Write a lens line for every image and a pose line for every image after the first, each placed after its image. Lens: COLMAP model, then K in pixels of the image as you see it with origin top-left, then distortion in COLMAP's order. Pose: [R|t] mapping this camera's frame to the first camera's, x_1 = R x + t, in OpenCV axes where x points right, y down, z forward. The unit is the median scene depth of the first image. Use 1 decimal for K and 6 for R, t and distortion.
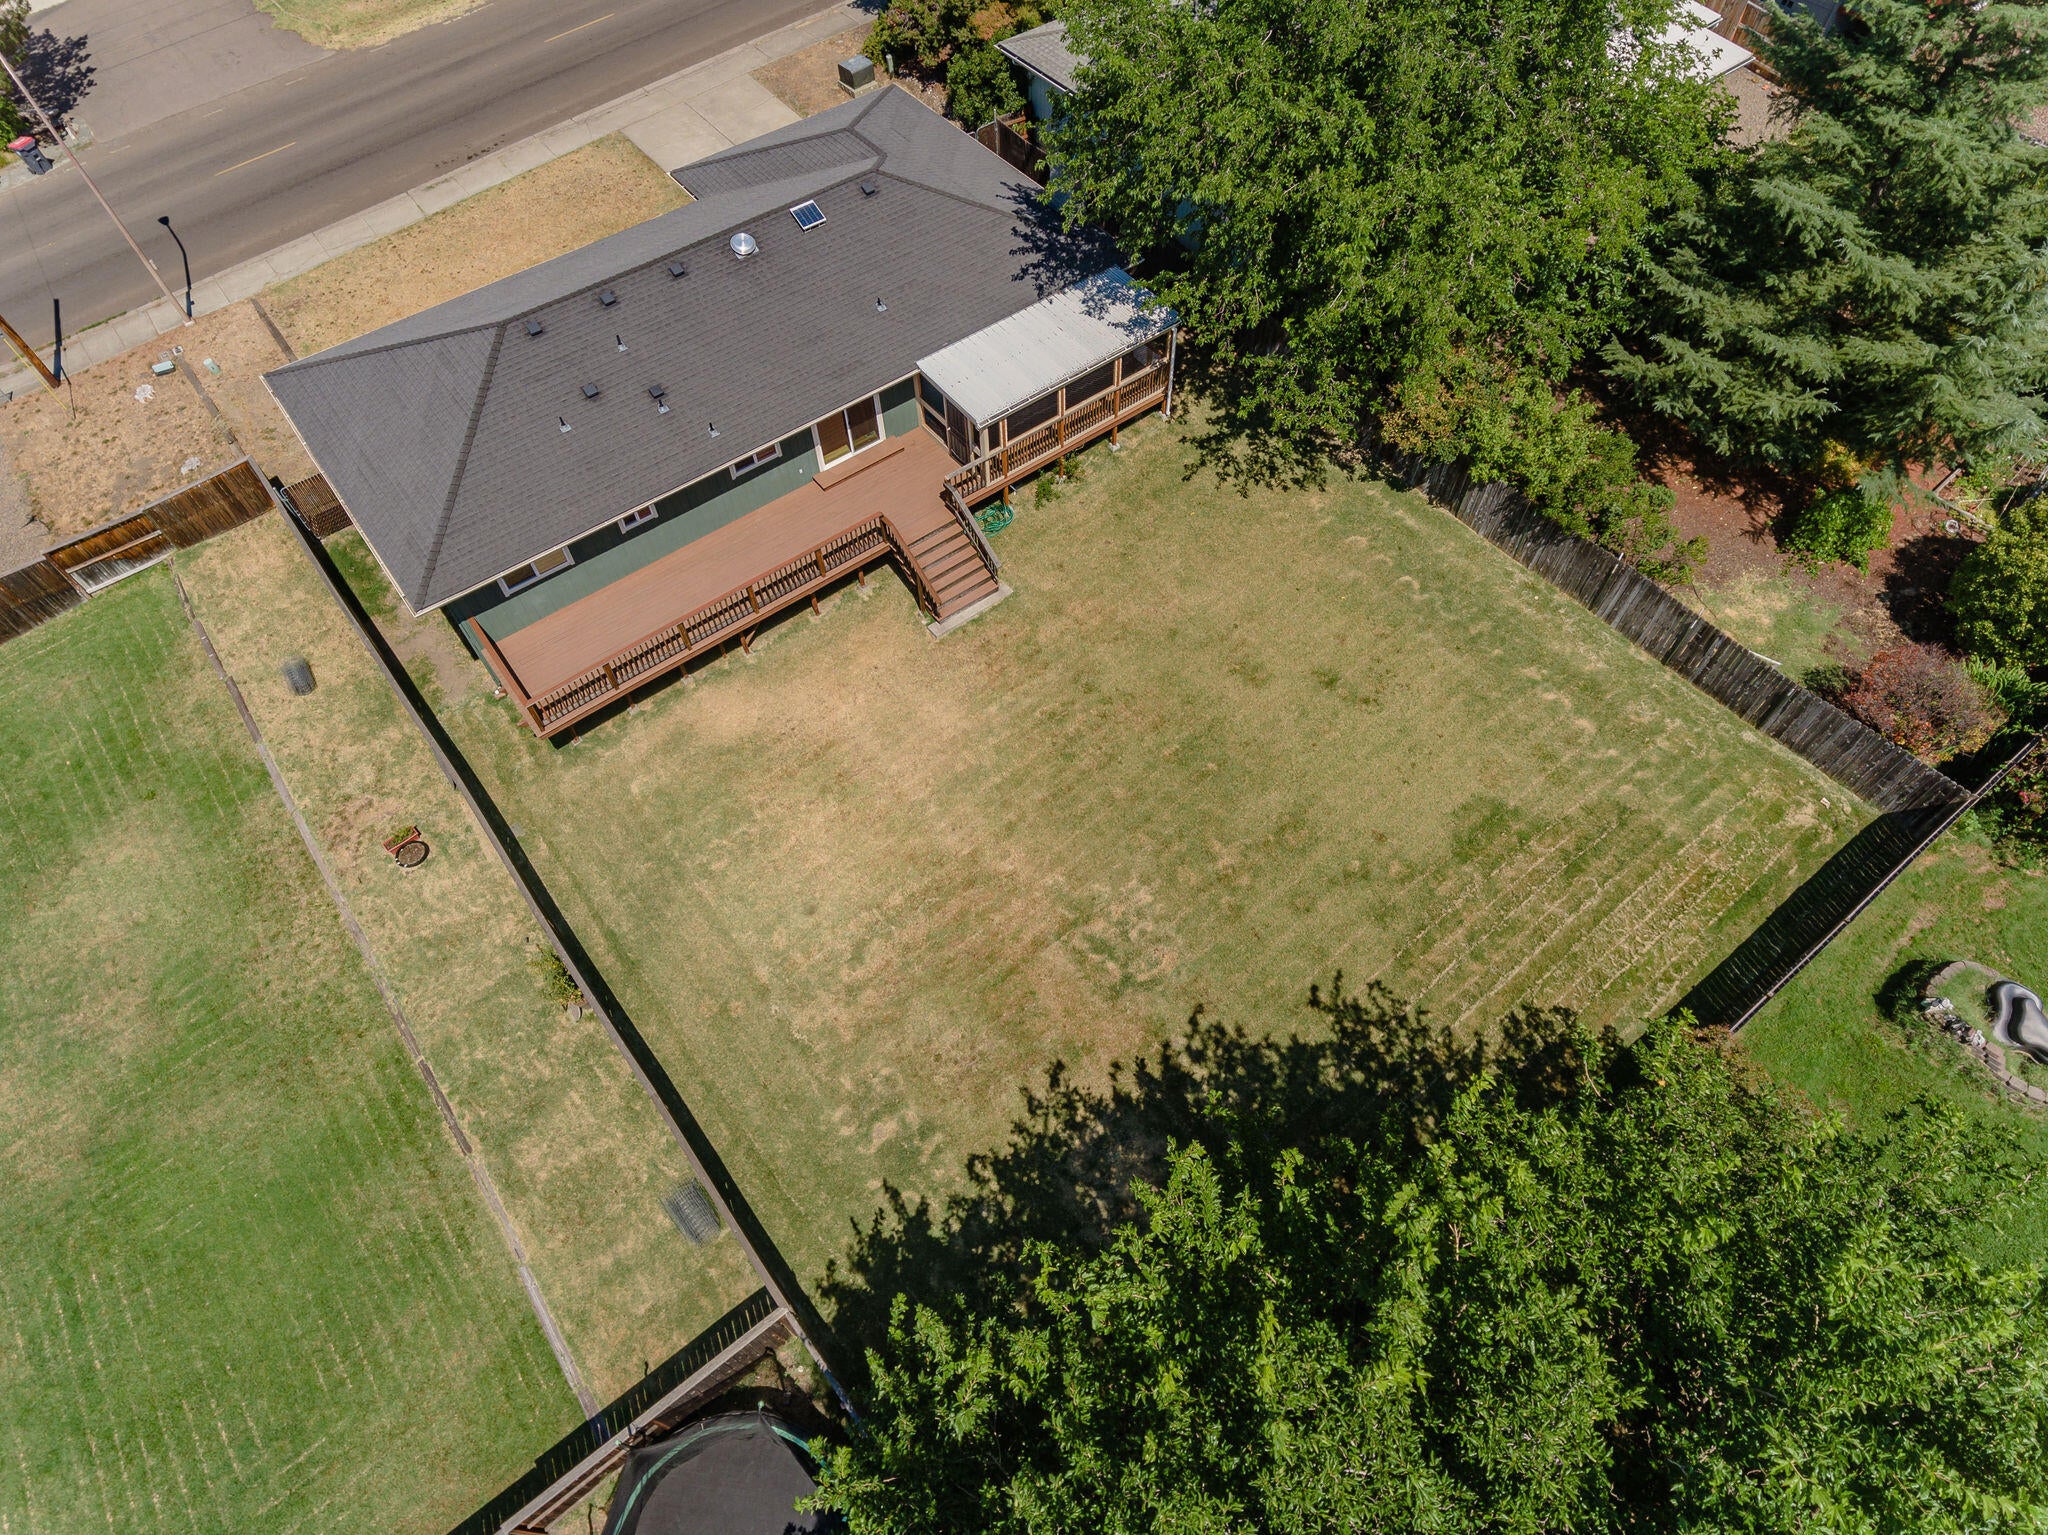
lens RADIAL K [[1196.2, 0, 1025.9], [0, 1196.2, 780.1], [0, 0, 1]] dist [0.015400, -0.002045]
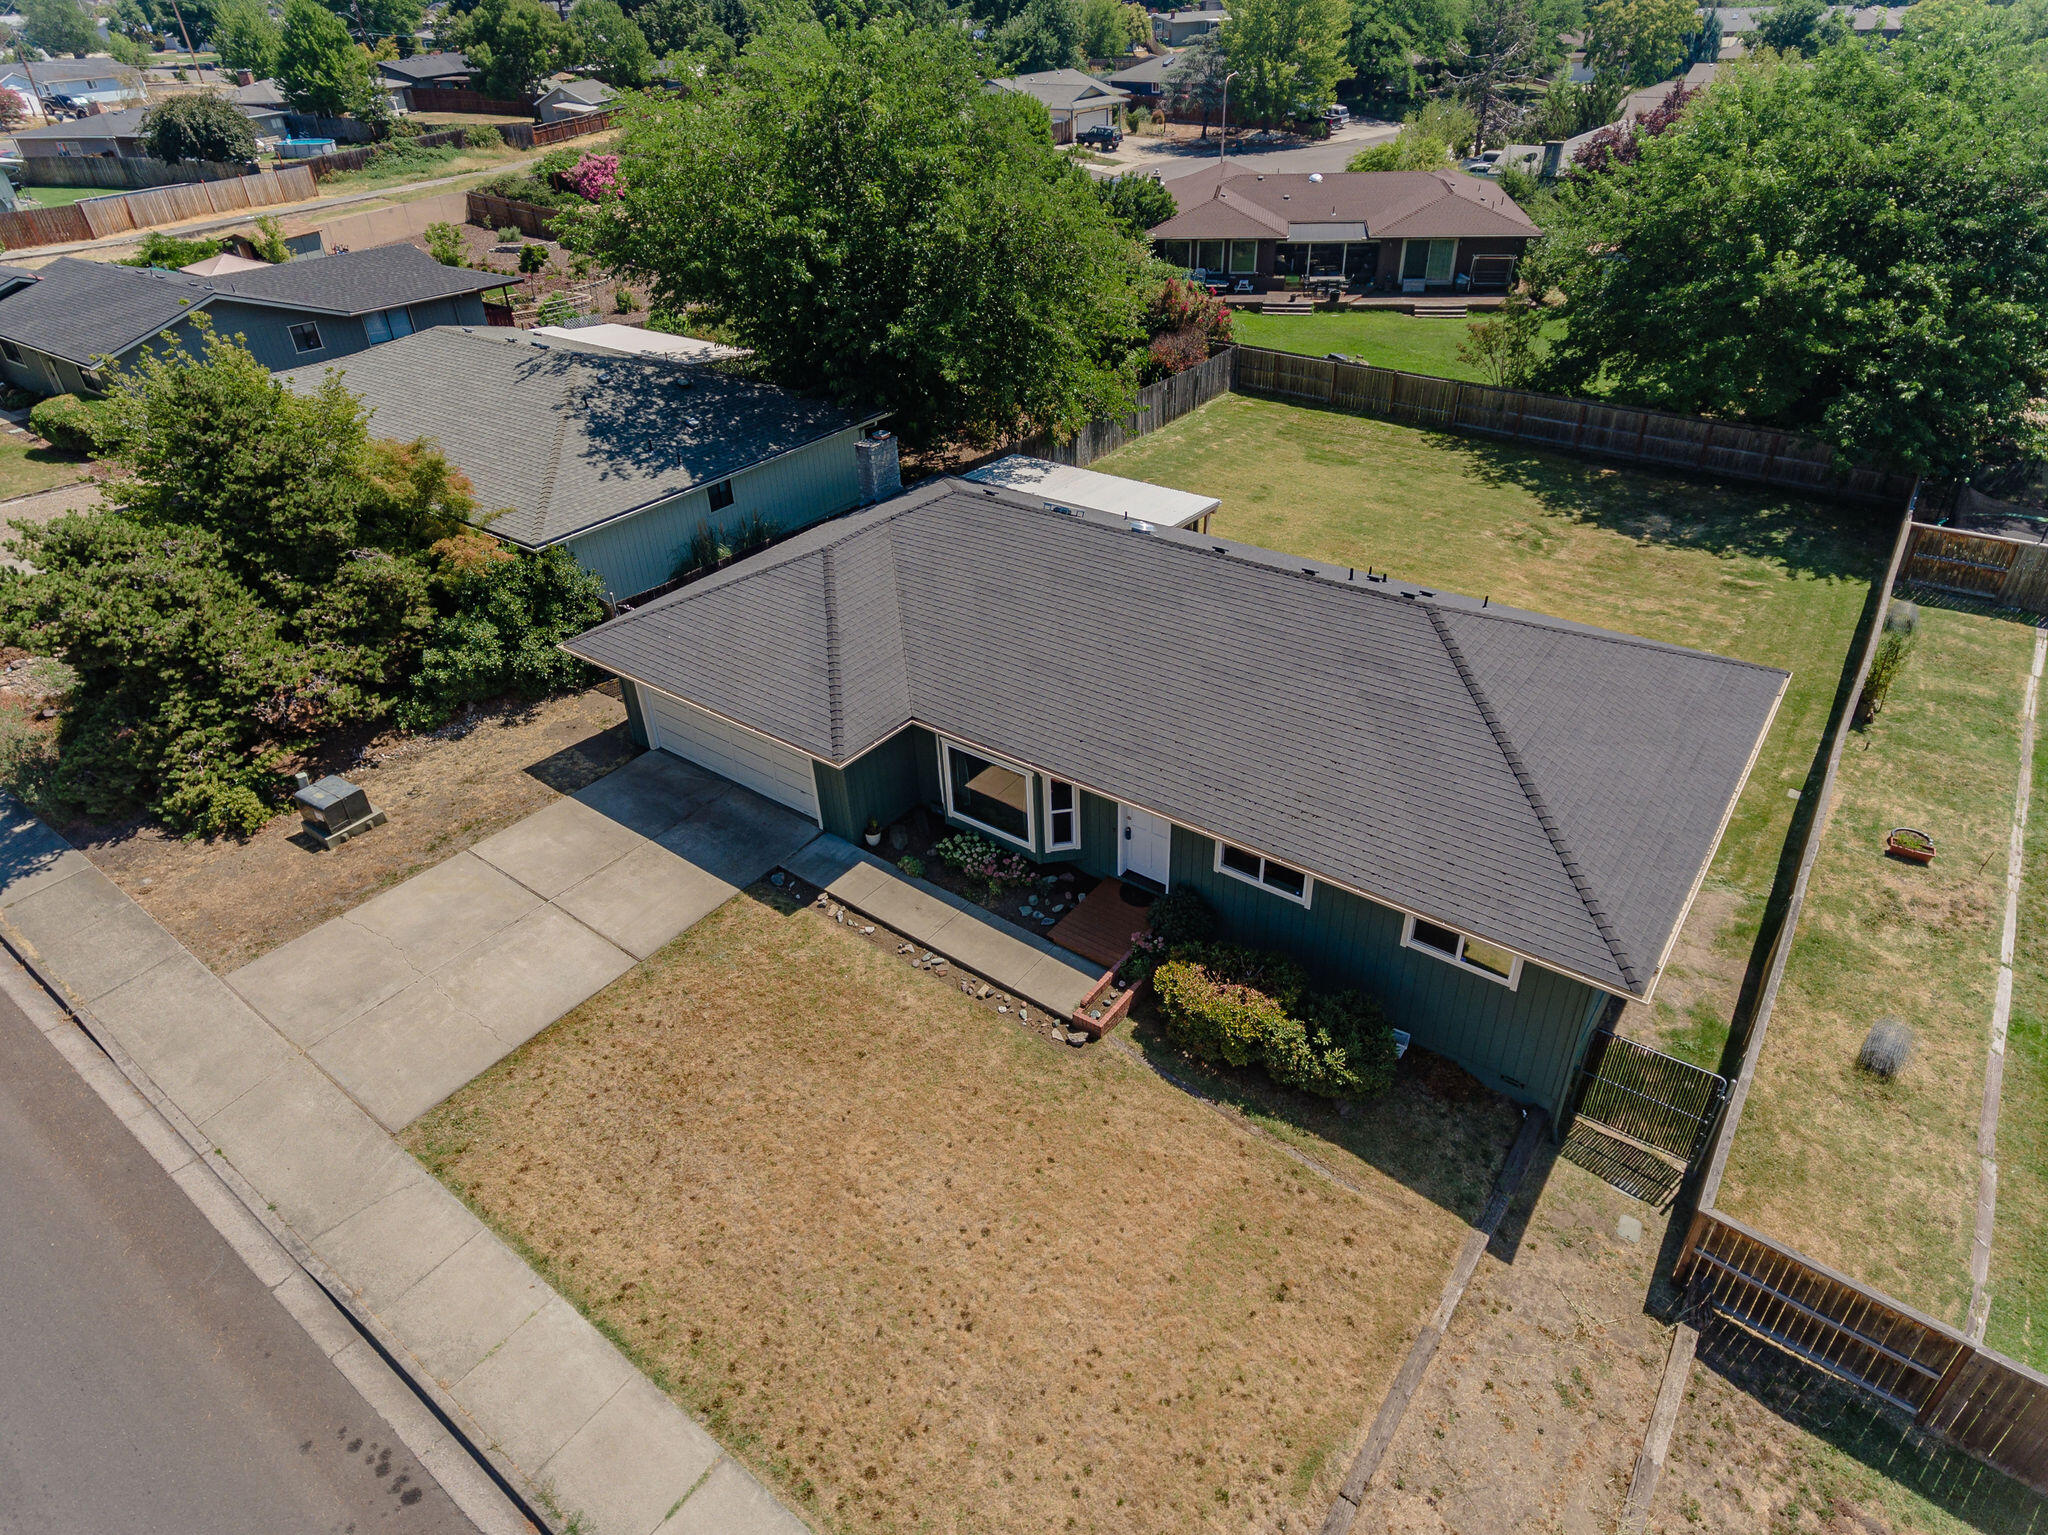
lens RADIAL K [[1208.6, 0, 1040.3], [0, 1208.6, 748.5], [0, 0, 1]] dist [0.011715, 0.003948]
pose [[-0.281486, -0.489881, 0.825095, -0.963731], [0.816438, 0.329520, 0.474178, -0.847875], [-0.504176, 0.807114, 0.307202, 0.918144]]
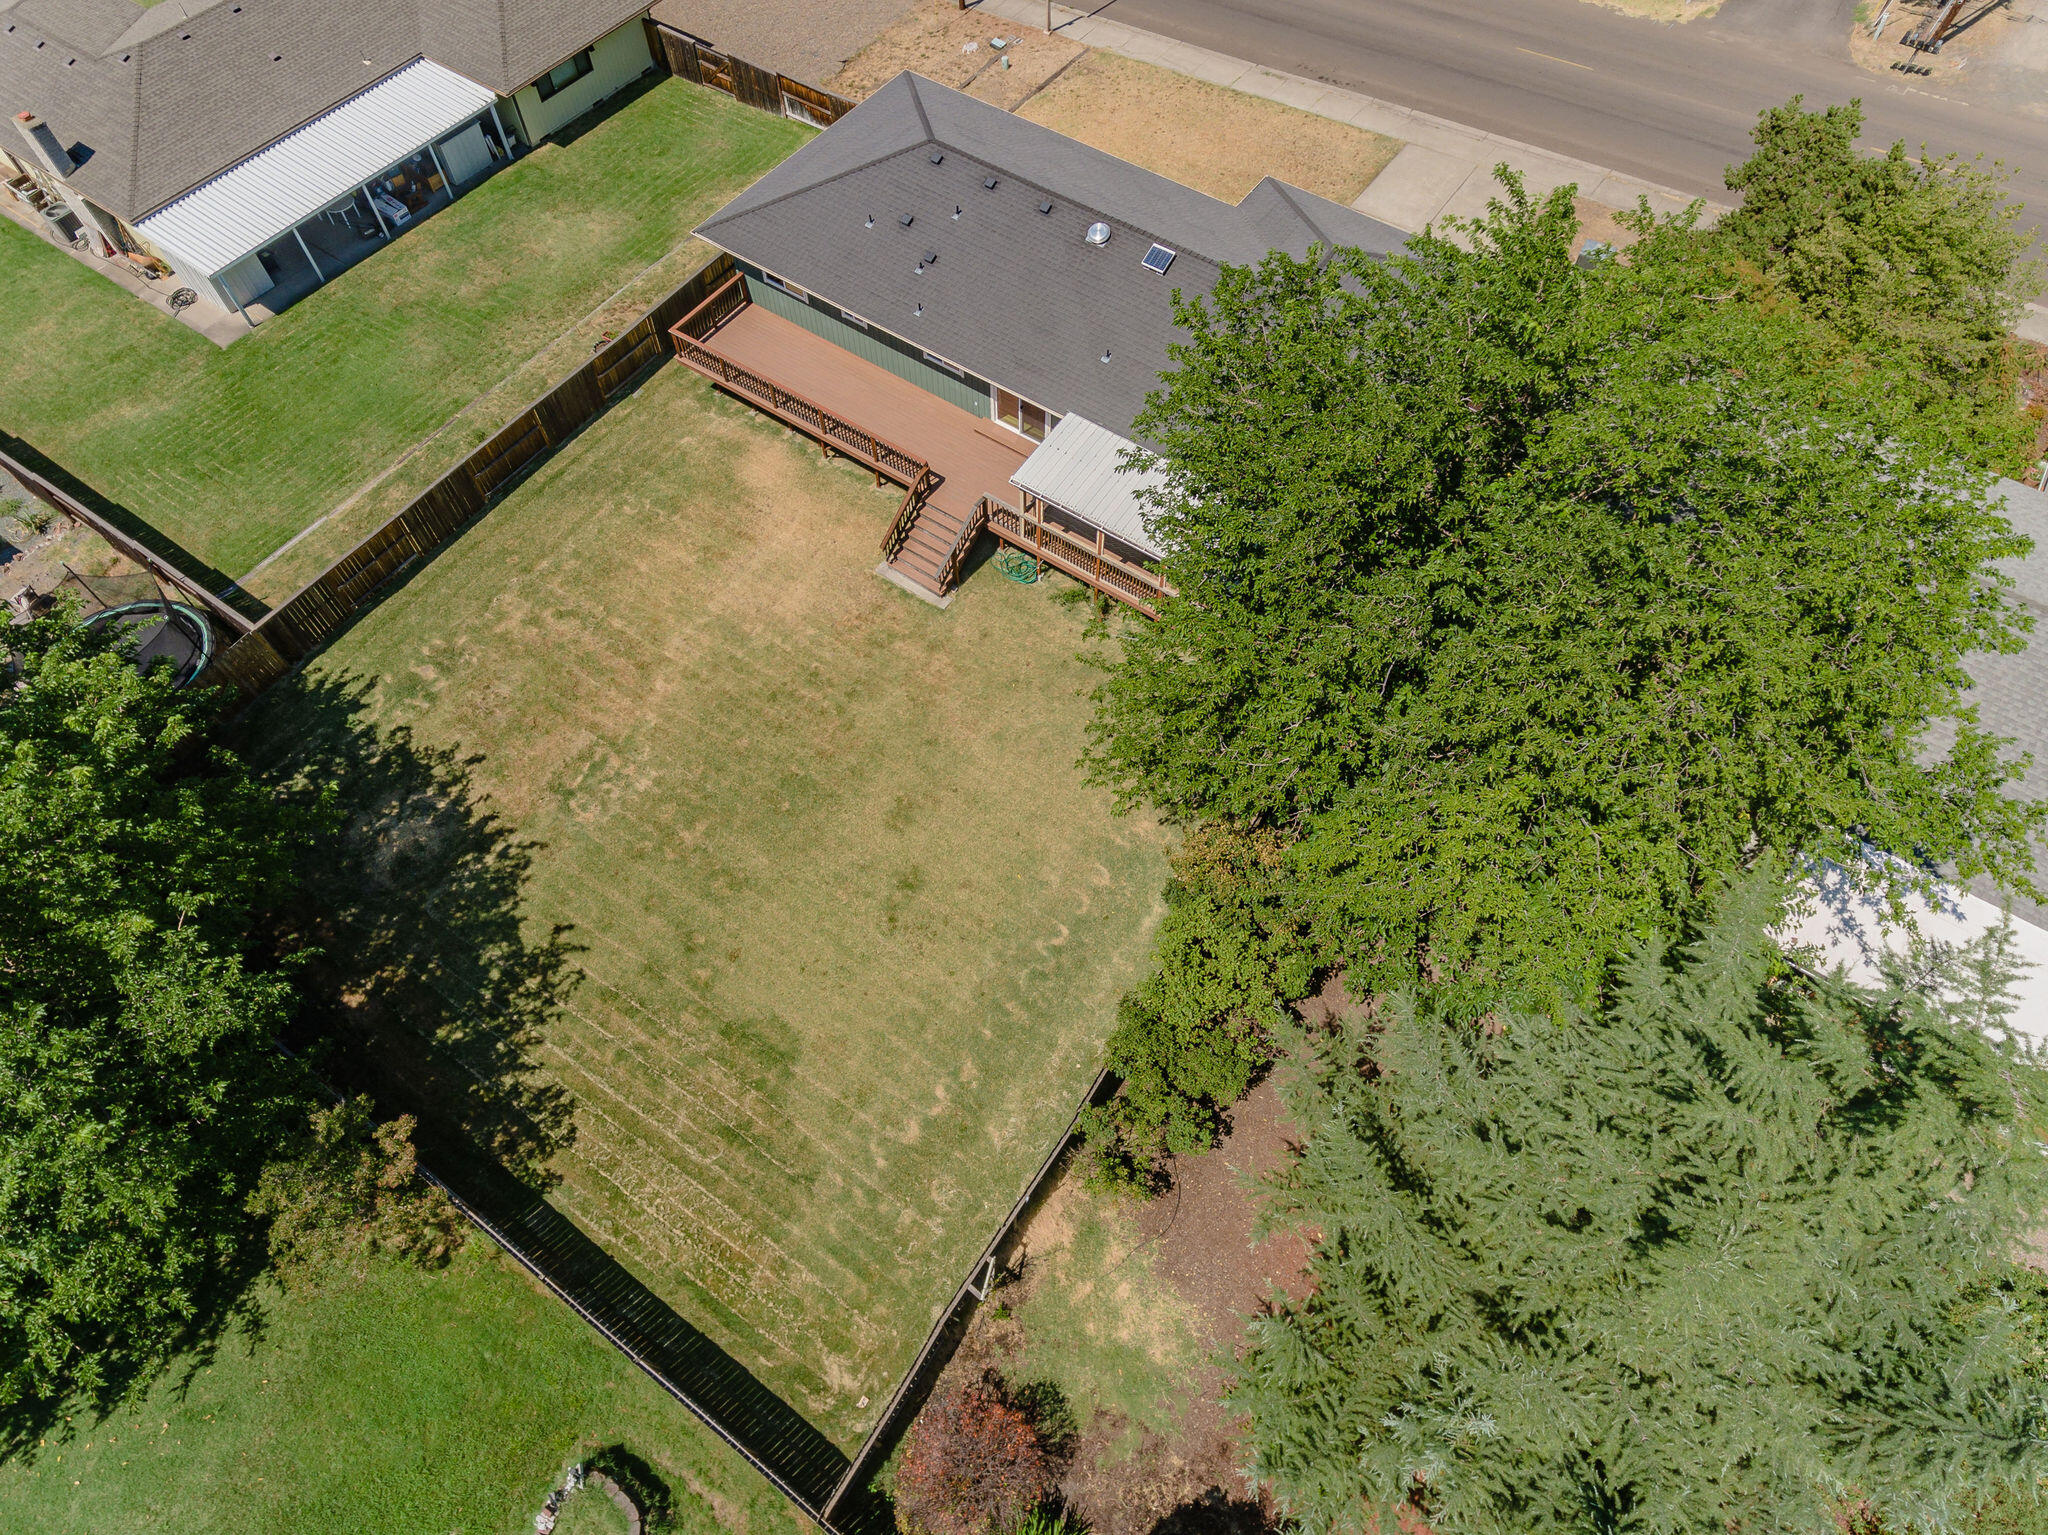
lens RADIAL K [[1208.6, 0, 1013.0], [0, 1208.6, 772.3], [0, 0, 1]] dist [0.011715, 0.003948]
pose [[0.298283, 0.833891, -0.464384, 0.658983], [-0.795135, 0.486236, 0.362401, -0.551146], [0.528003, 0.261150, 0.808092, 0.210420]]
